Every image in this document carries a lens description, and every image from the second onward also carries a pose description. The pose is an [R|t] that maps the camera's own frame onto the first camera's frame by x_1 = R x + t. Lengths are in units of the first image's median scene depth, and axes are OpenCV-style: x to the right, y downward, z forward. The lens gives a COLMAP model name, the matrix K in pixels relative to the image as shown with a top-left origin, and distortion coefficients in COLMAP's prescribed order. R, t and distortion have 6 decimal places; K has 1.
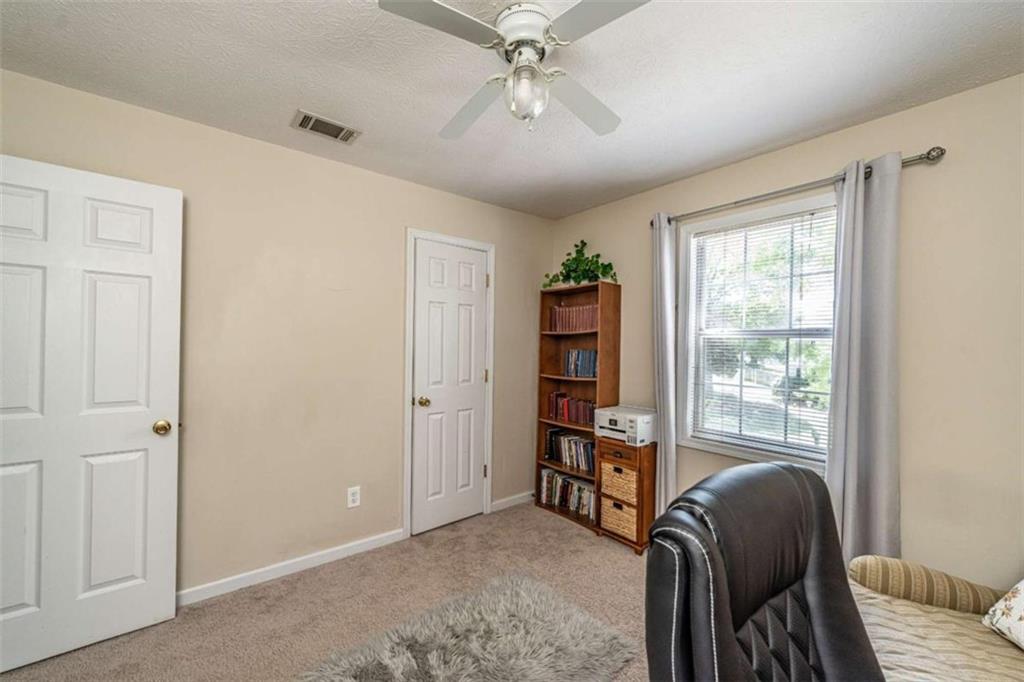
lens RADIAL K [[404.9, 0, 507.6], [0, 404.9, 345.7], [0, 0, 1]] dist [-0.000902, -0.000159]
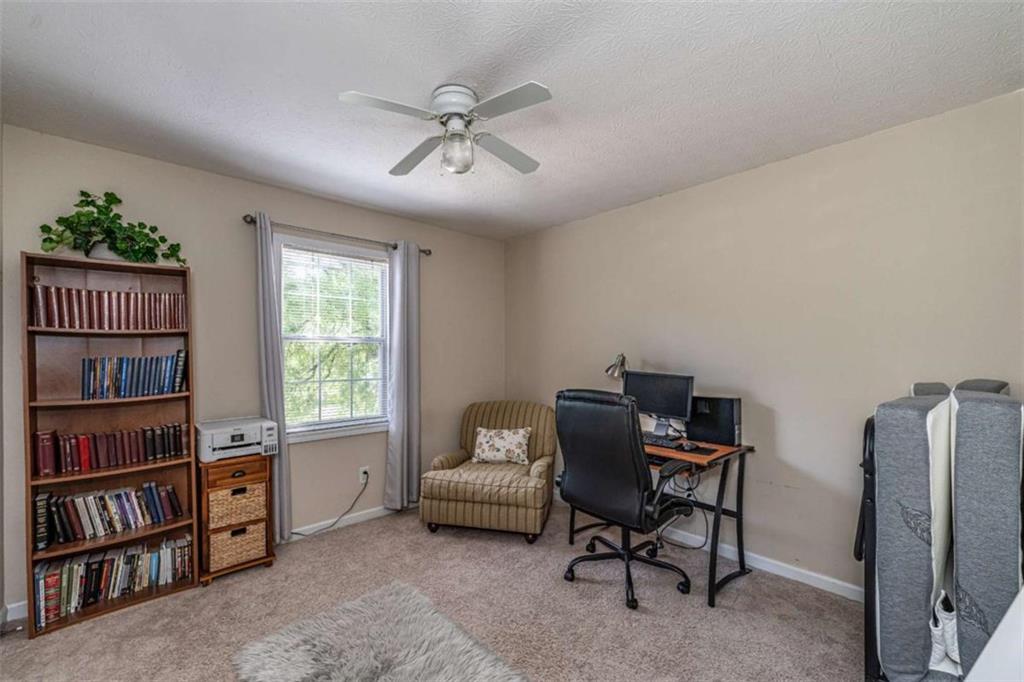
lens RADIAL K [[404.9, 0, 507.6], [0, 404.9, 345.7], [0, 0, 1]] dist [-0.000902, -0.000159]
pose [[-0.051868, -0.007483, 0.998626, -0.611578], [0.001109, 0.999971, 0.007550, -0.014245], [-0.998653, 0.001499, -0.051858, 0.446659]]
